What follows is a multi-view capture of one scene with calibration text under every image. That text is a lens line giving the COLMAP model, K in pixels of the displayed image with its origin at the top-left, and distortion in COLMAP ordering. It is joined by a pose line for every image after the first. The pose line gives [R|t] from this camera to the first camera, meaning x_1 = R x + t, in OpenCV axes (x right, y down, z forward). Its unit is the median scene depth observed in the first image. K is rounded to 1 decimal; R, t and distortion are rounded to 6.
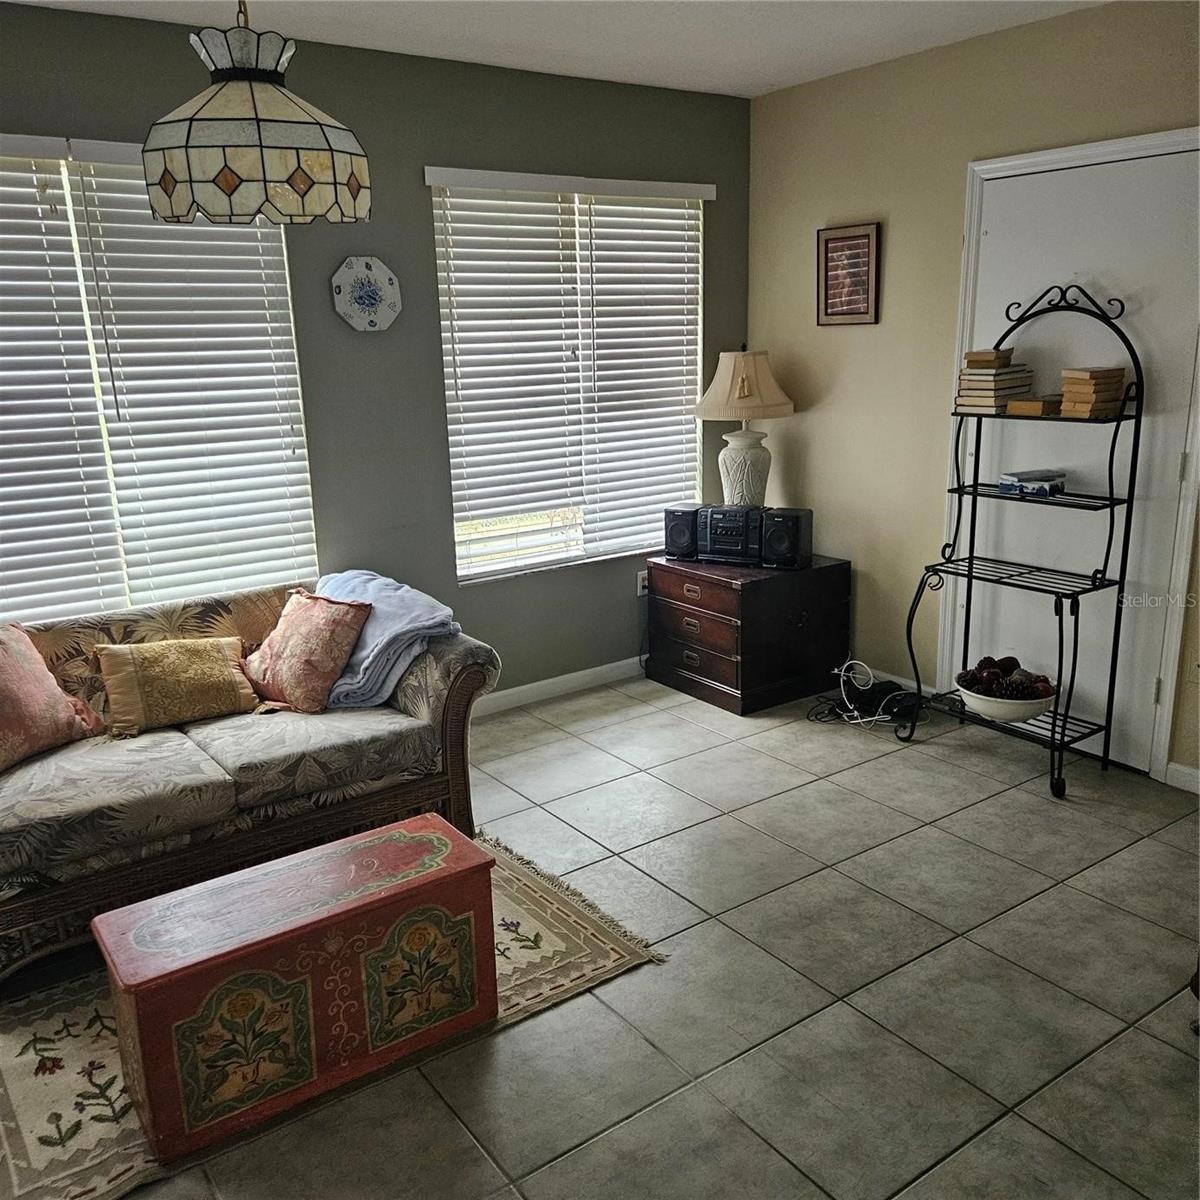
lens RADIAL K [[1056.8, 0, 617.0], [0, 1056.8, 623.2], [0, 0, 1]] dist [0.059569, -0.067087]
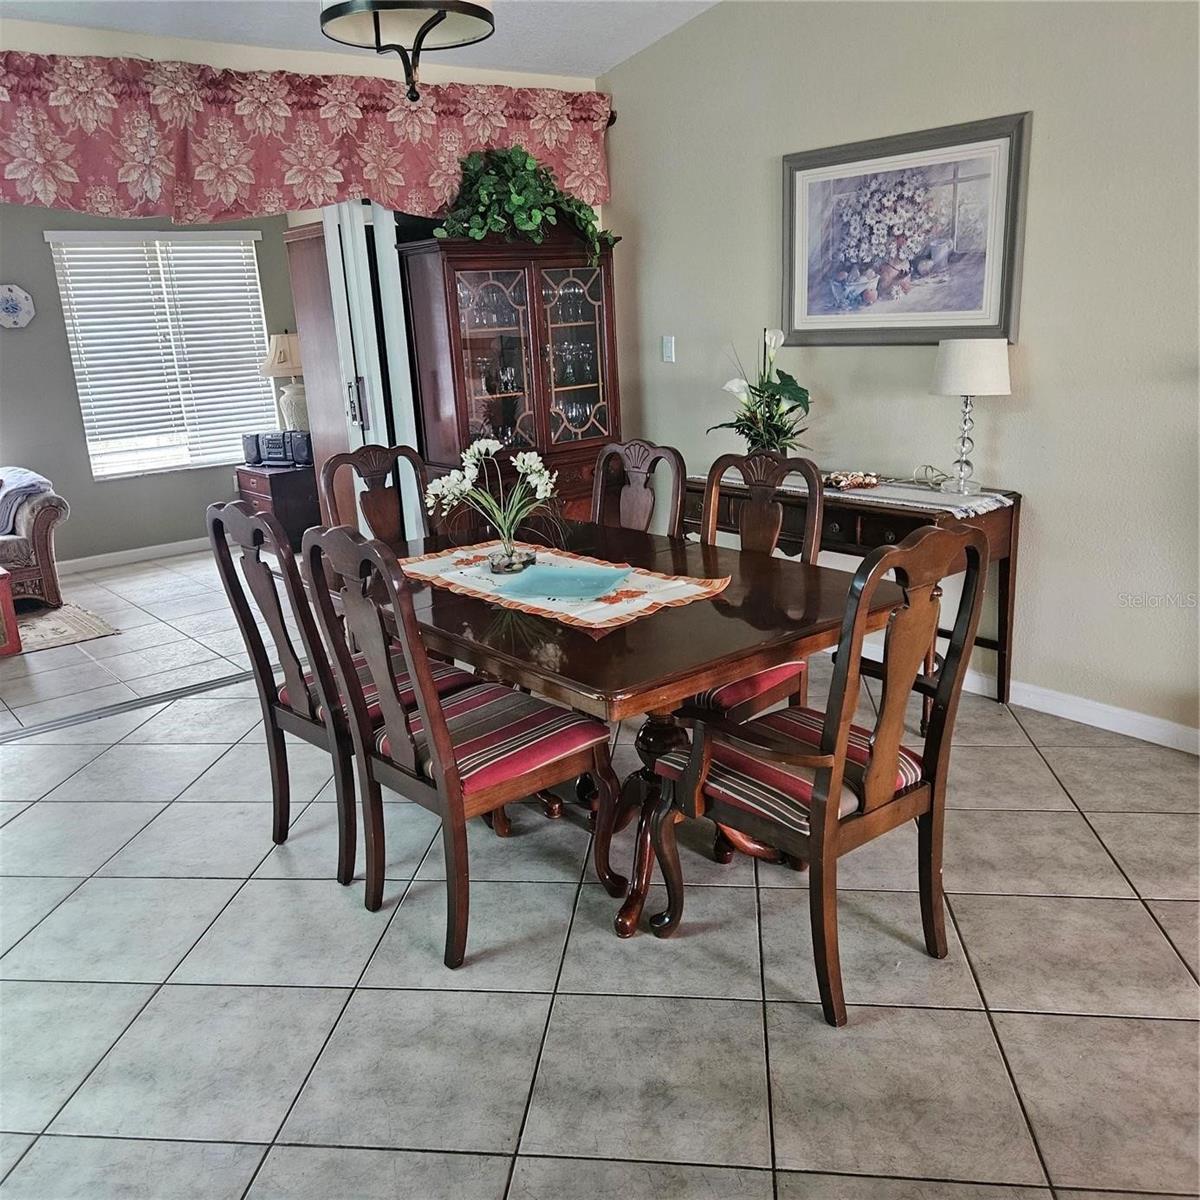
lens RADIAL K [[1056.8, 0, 595.1], [0, 1056.8, 610.2], [0, 0, 1]] dist [0.059569, -0.067087]
pose [[0.998054, -0.040250, 0.047616, 0.717149], [0.040043, 0.999184, 0.005288, 0.247990], [-0.047790, -0.003371, 0.998852, -0.914064]]
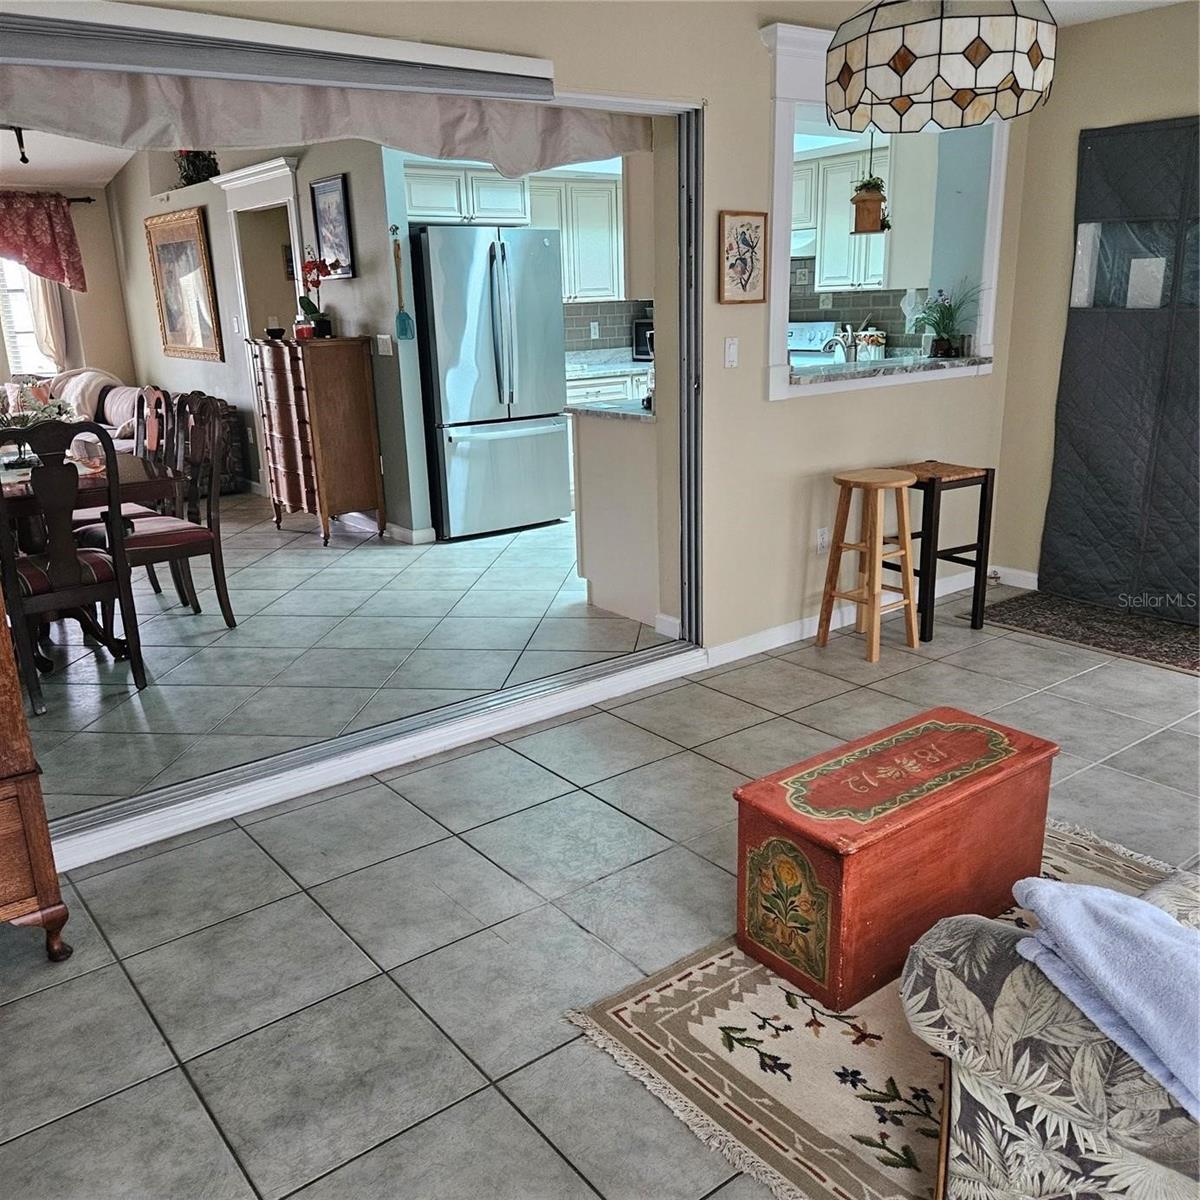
lens RADIAL K [[1056.8, 0, 589.7], [0, 1056.8, 599.5], [0, 0, 1]] dist [0.059569, -0.067087]
pose [[-0.998359, 0.055880, -0.012519, 0.015479], [0.041286, 0.853865, 0.518855, -0.342942], [0.039683, 0.517486, -0.854771, 1.338944]]
